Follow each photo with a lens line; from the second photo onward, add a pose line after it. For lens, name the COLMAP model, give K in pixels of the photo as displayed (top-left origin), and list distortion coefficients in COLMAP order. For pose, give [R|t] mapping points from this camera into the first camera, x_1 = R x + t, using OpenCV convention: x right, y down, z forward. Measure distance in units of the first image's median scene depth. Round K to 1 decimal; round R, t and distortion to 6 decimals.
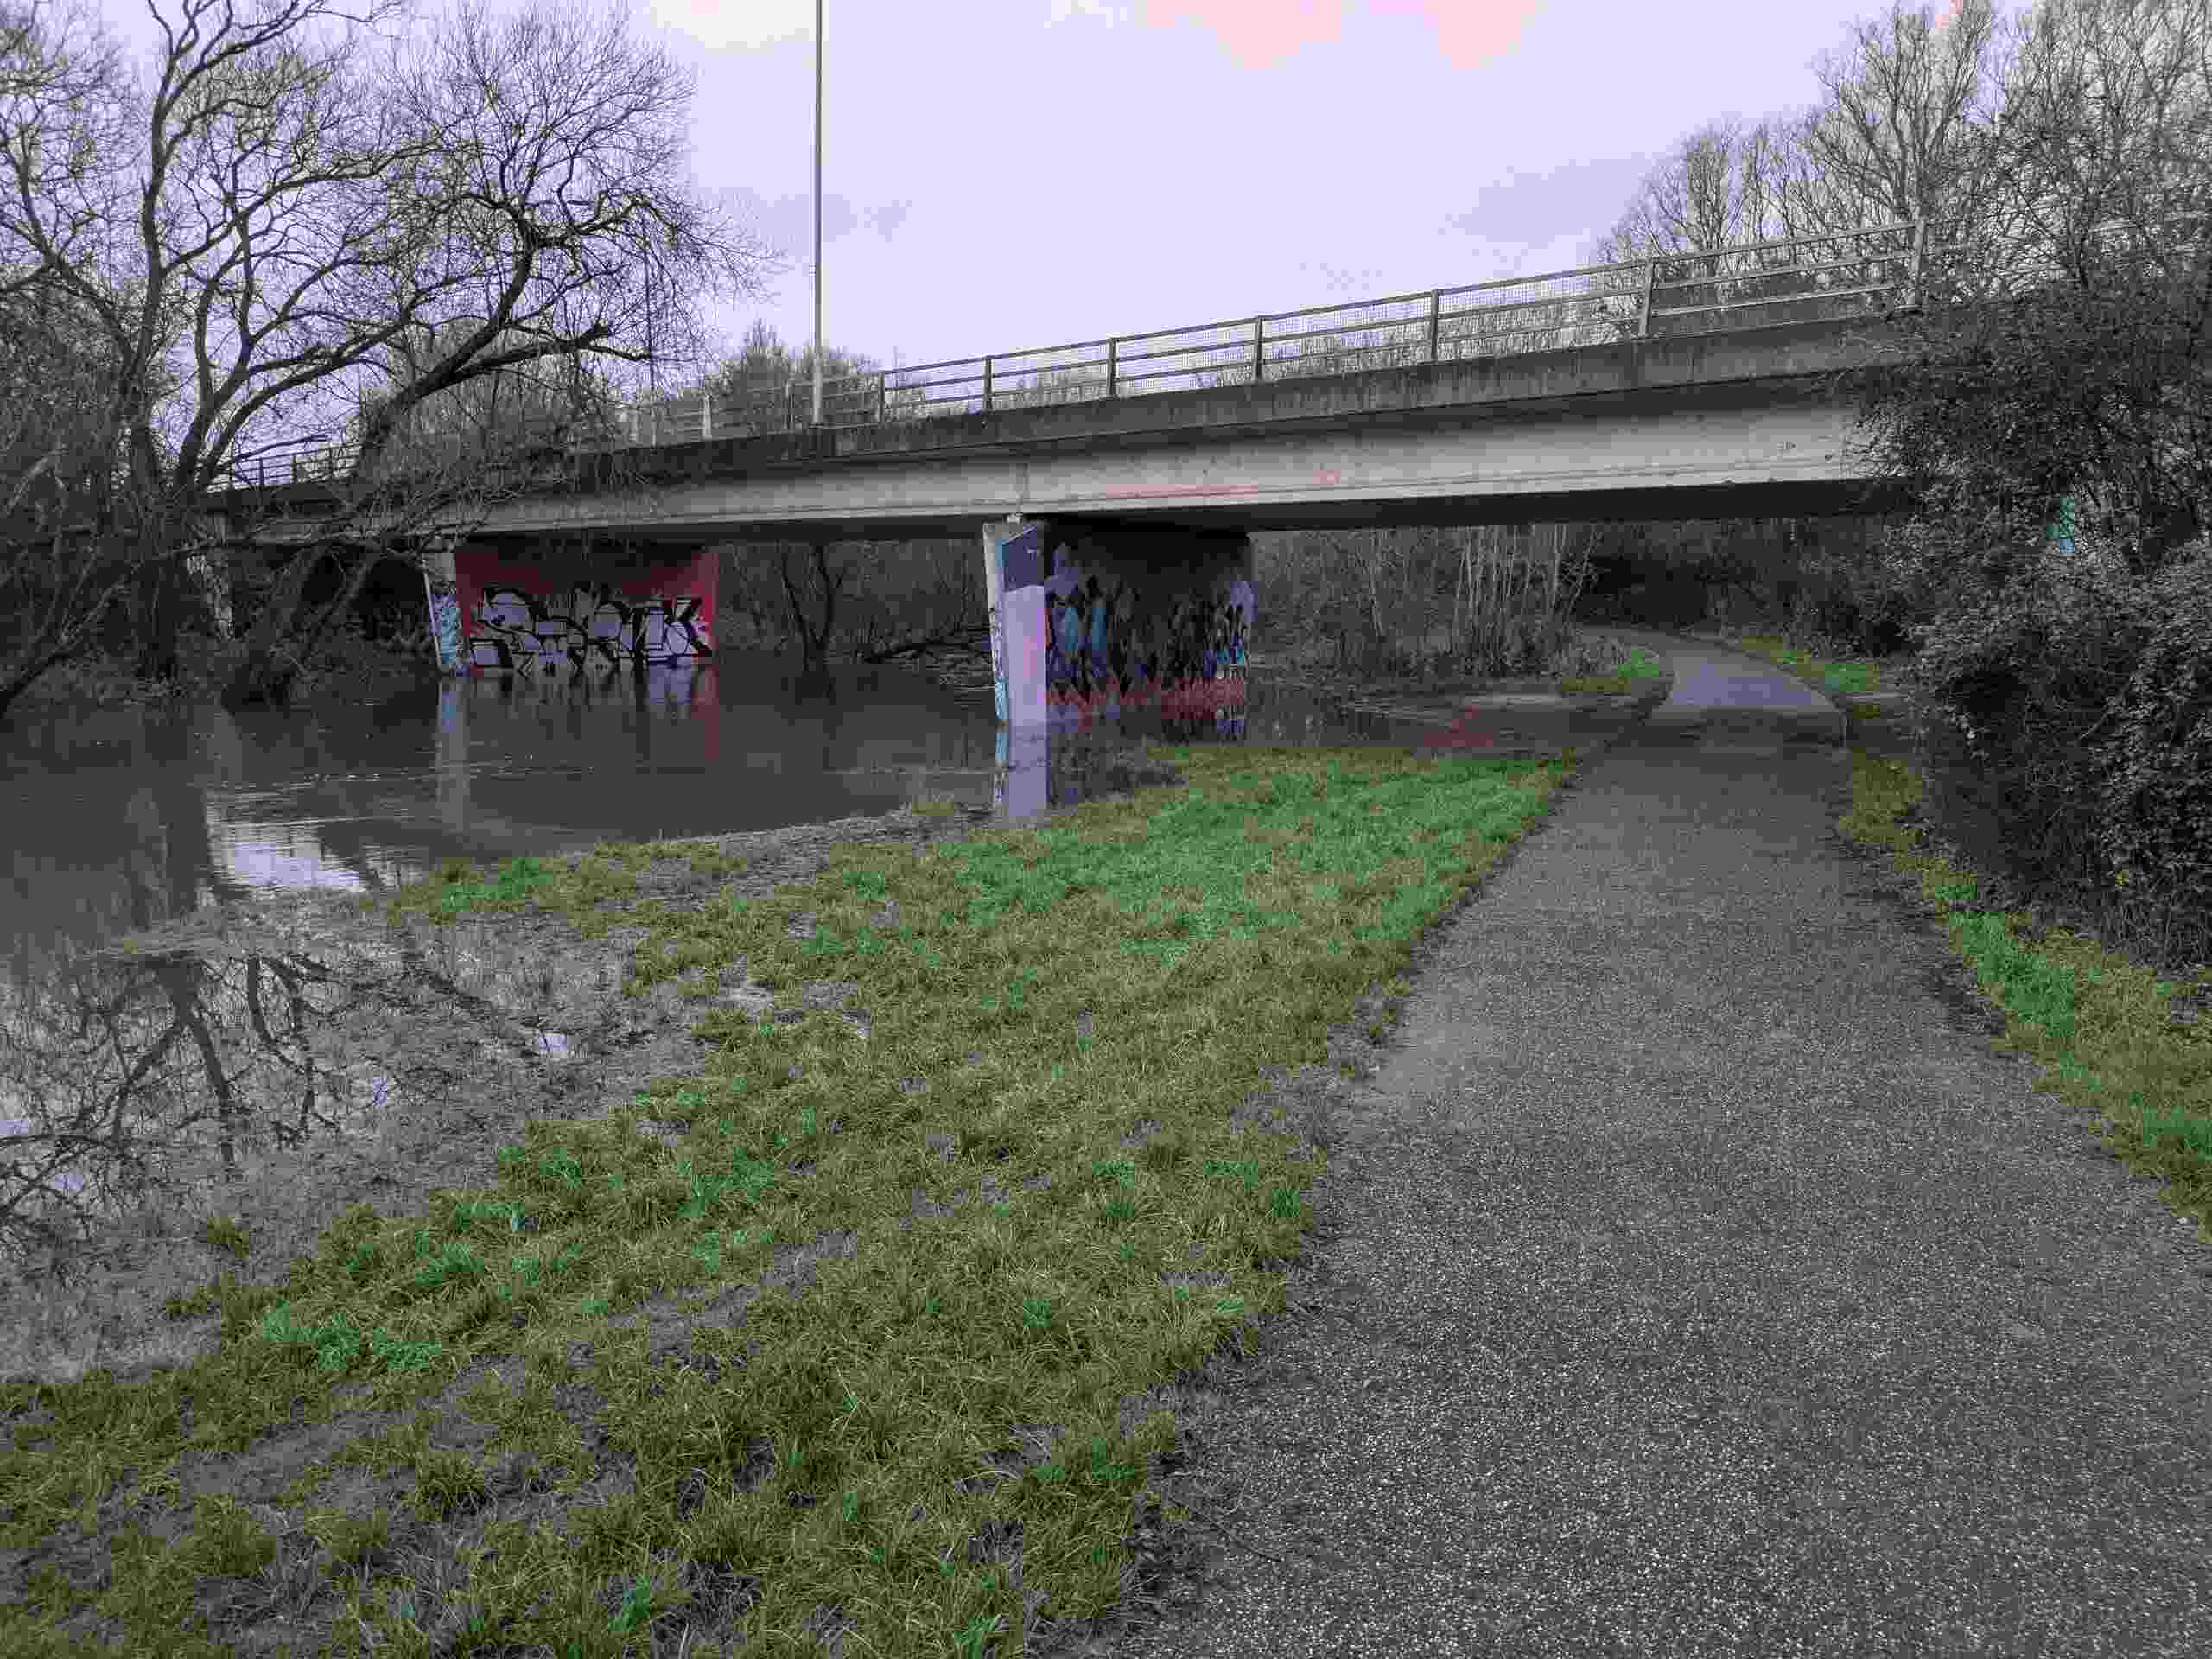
lens RADIAL K [[1684.2, 0, 1106.0], [0, 1684.2, 829.5], [0, 0, 1]] dist [0.091678, -0.093394]
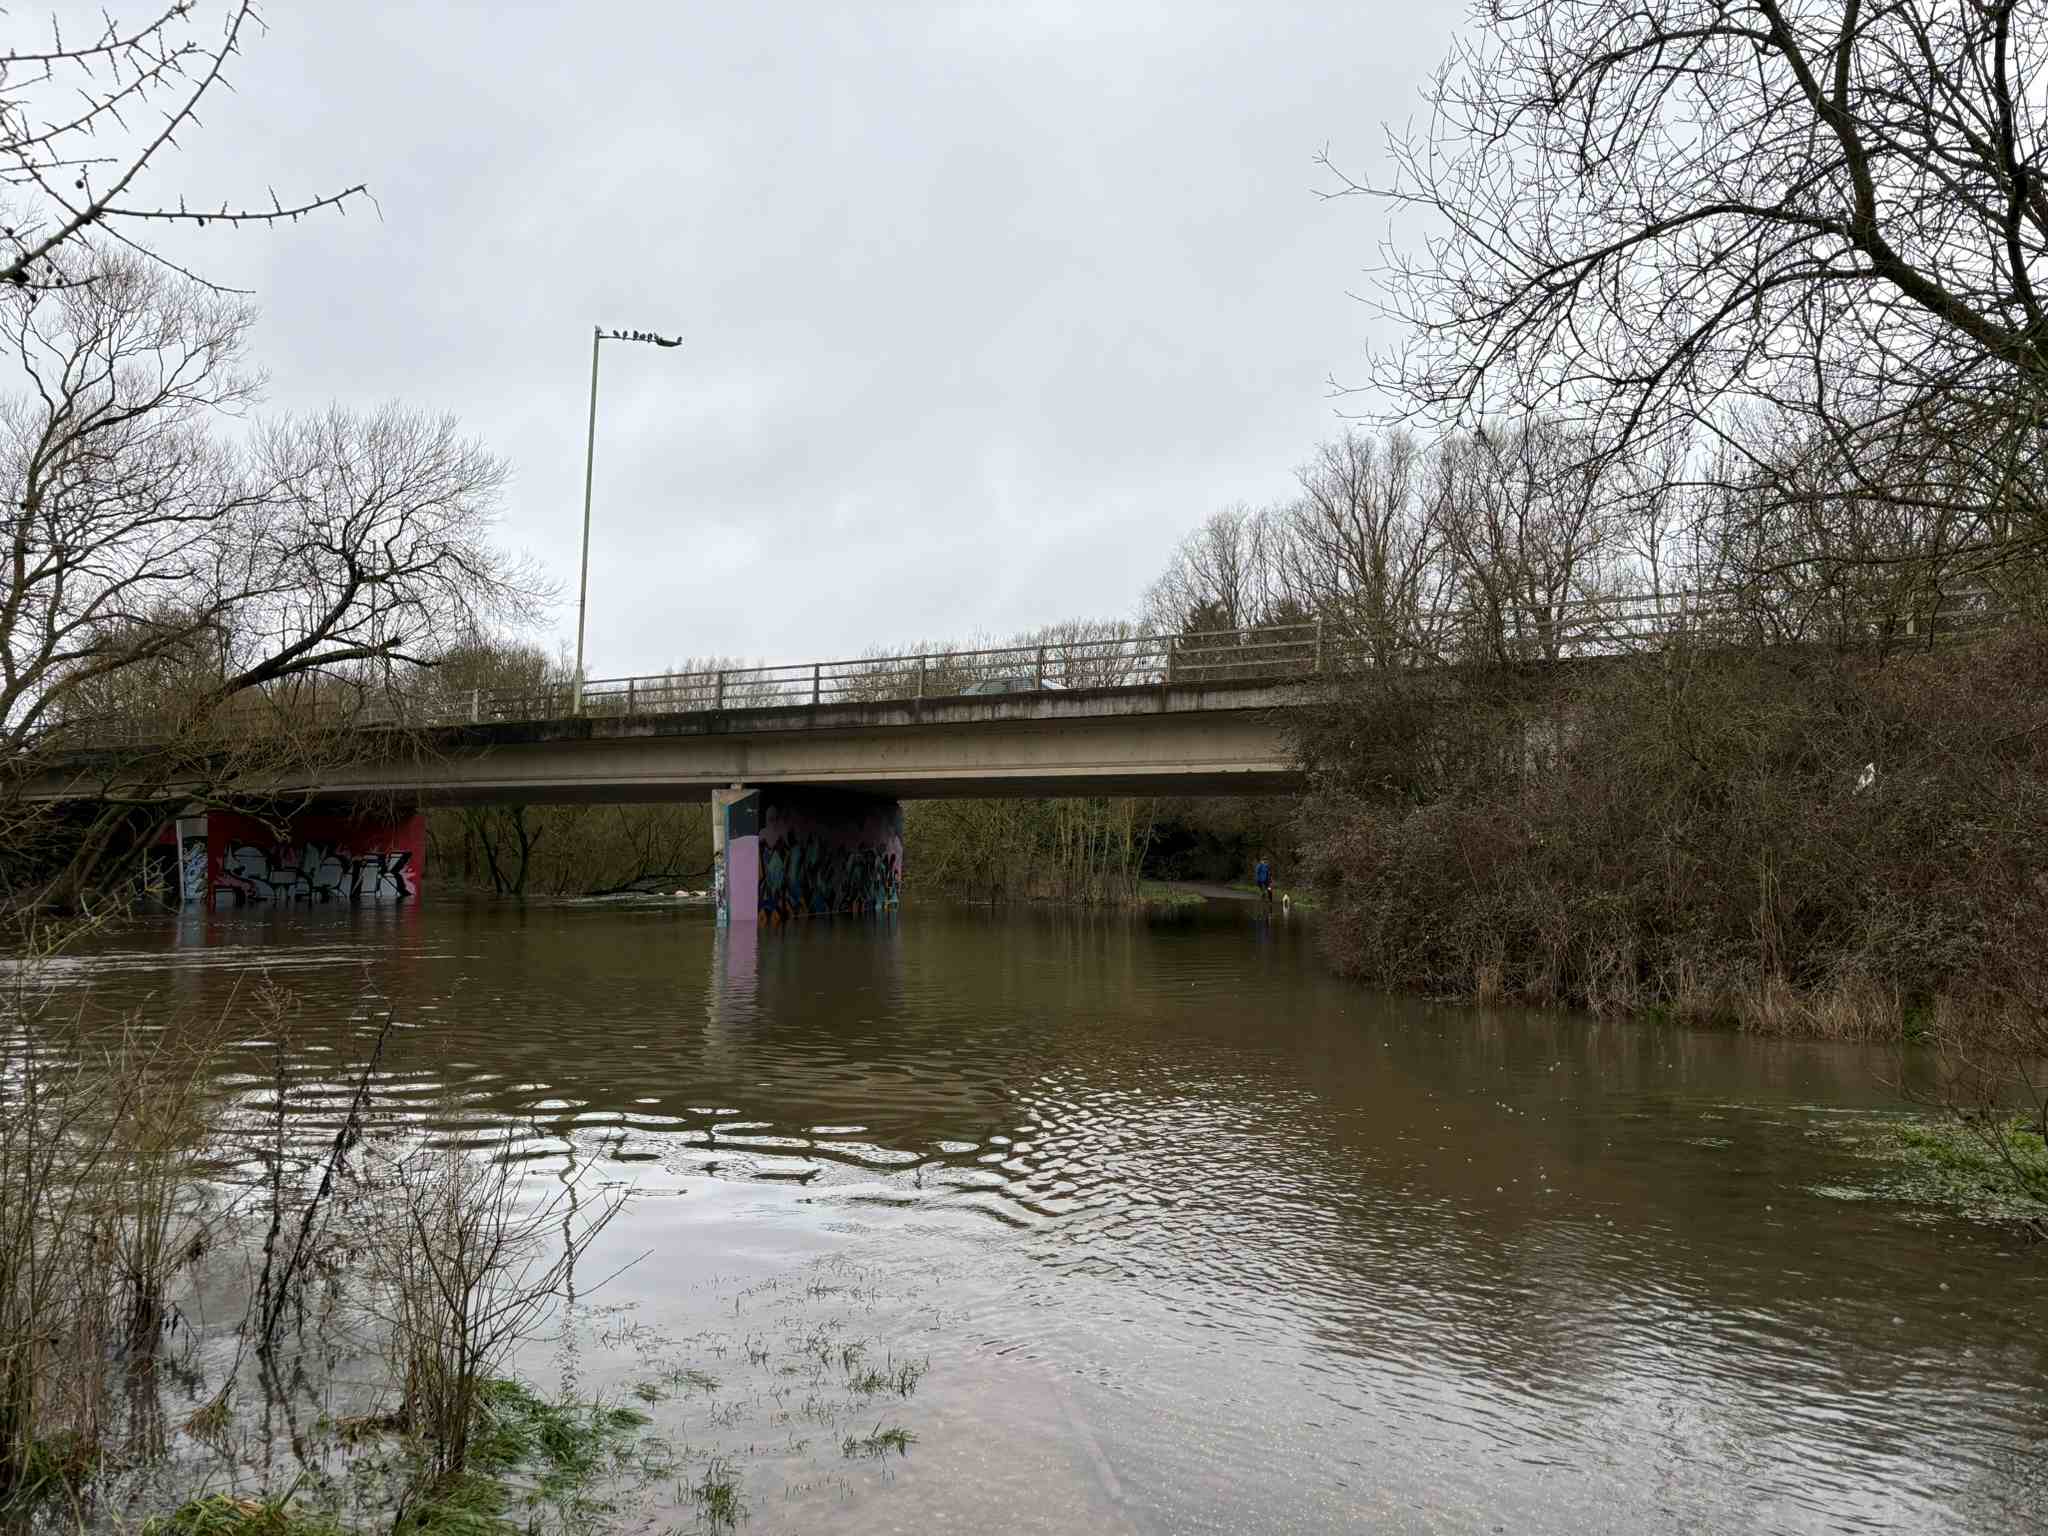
lens RADIAL K [[1559.4, 0, 1024.0], [0, 1559.4, 768.0], [0, 0, 1]] dist [0.091678, -0.093394]
pose [[0.982412, 0.015918, 0.186047, -0.049385], [0.020782, 0.980849, -0.193660, 0.038830], [-0.185567, 0.194120, 0.963266, -0.200857]]
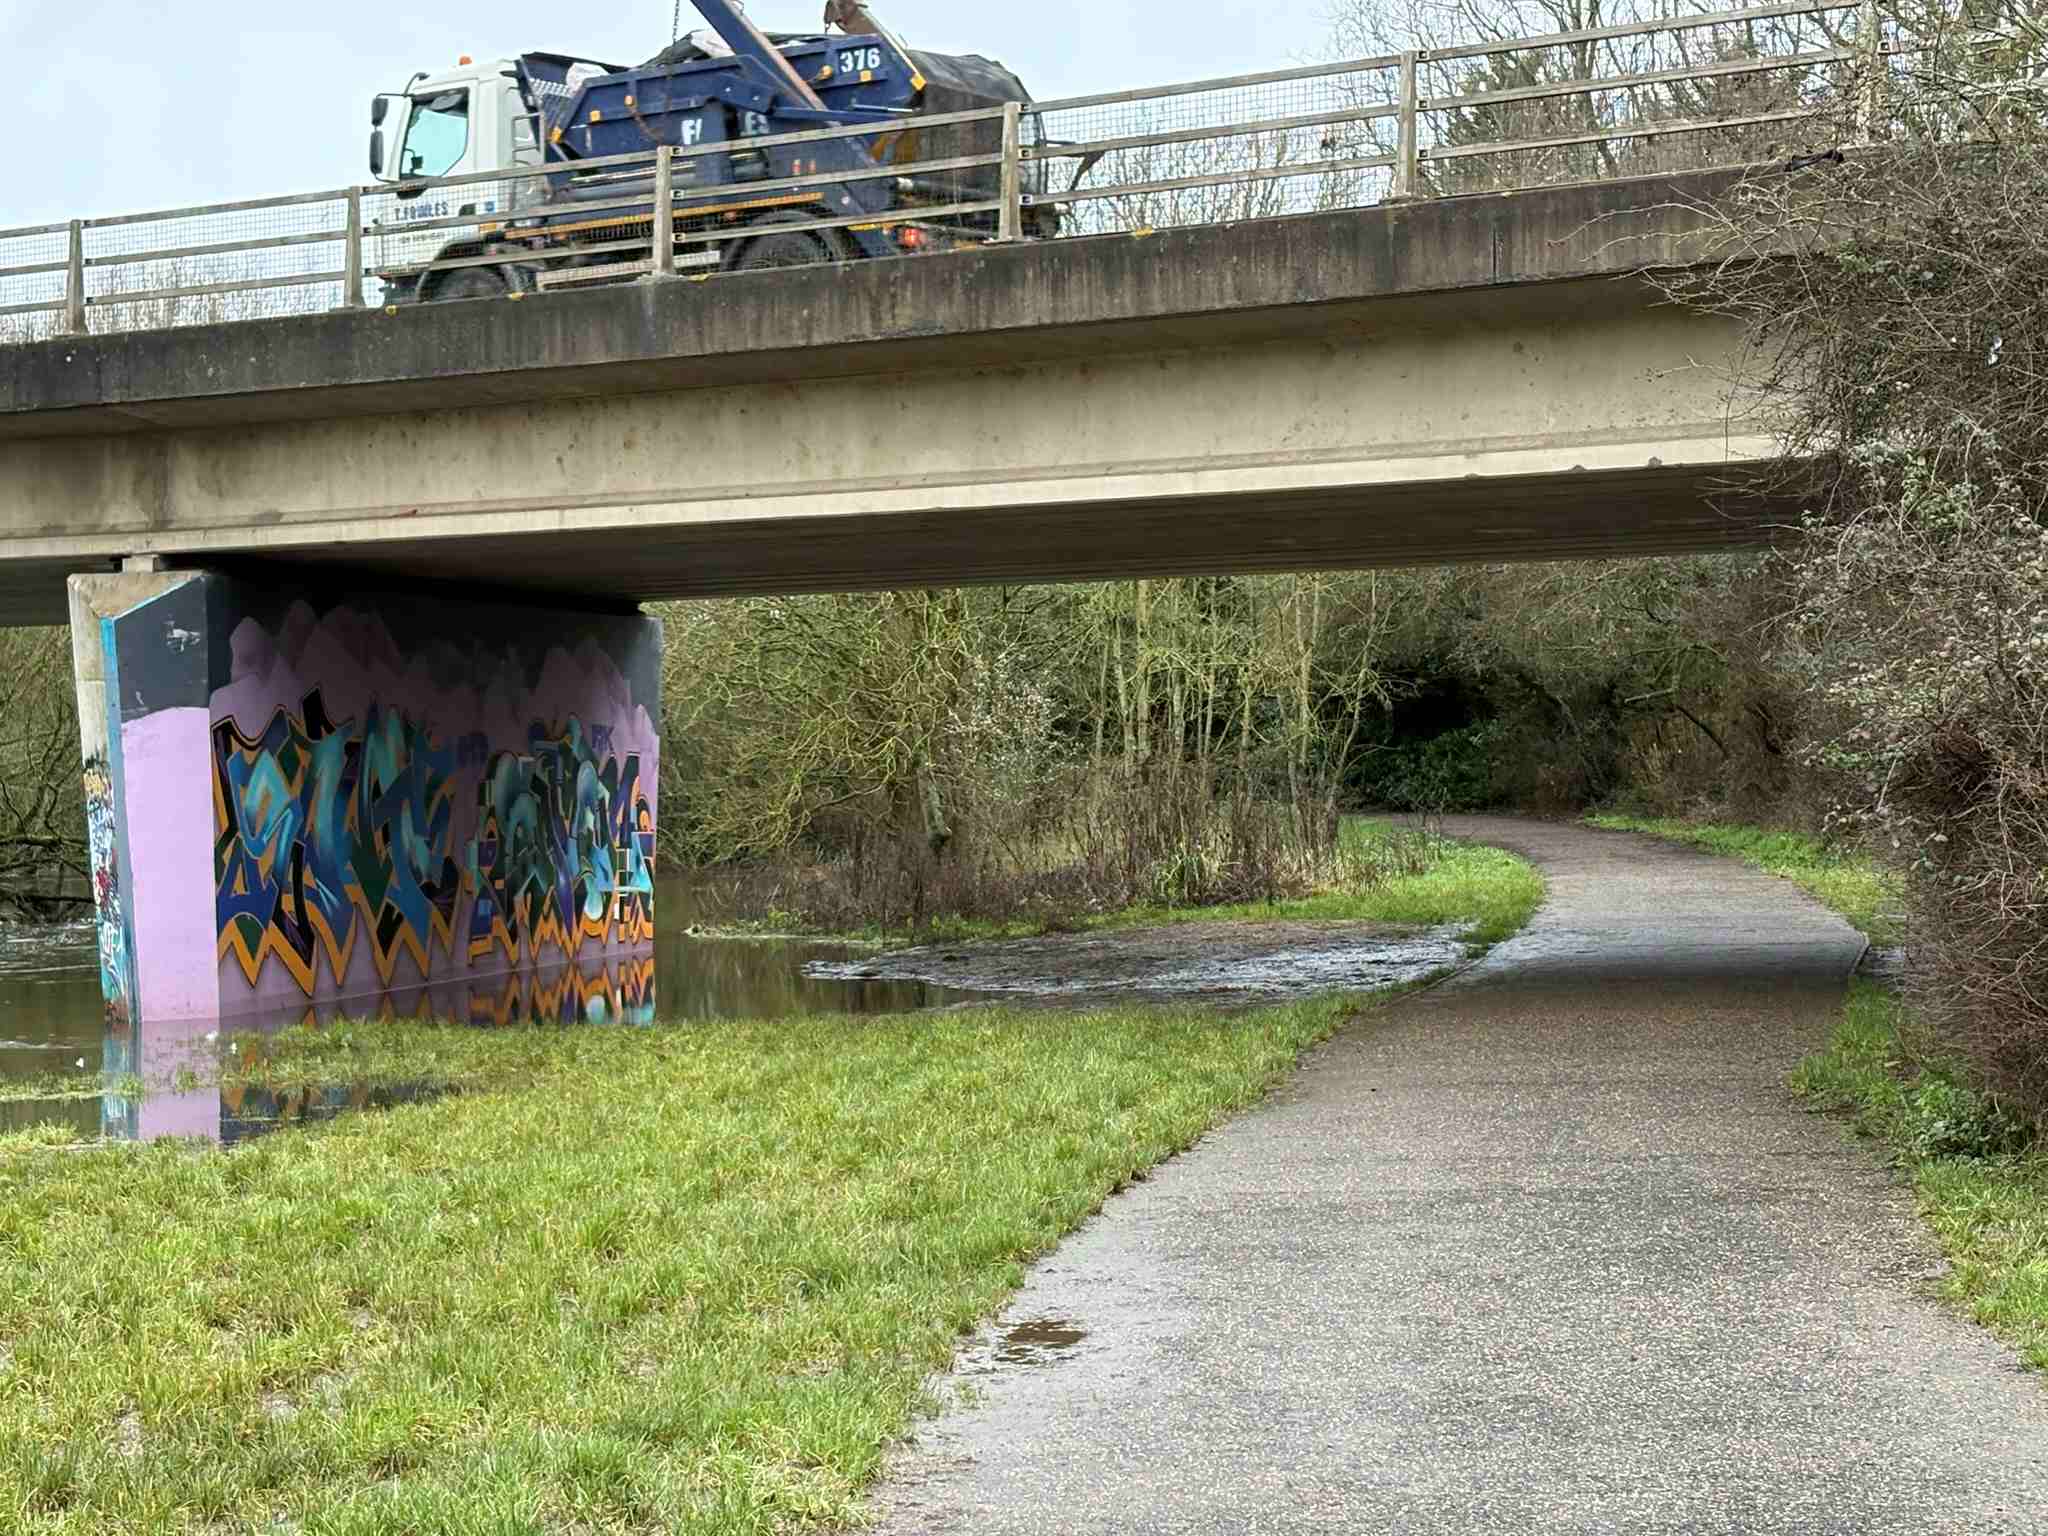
lens RADIAL K [[4038.4, 0, 1021.8], [0, 4038.4, 870.2], [0, 0, 1]] dist [0.148735, -0.357273]
pose [[0.983388, -0.024543, 0.179847, -0.015403], [0.045198, 0.992718, -0.111664, 0.026017], [-0.175796, 0.117938, 0.977336, -0.089345]]
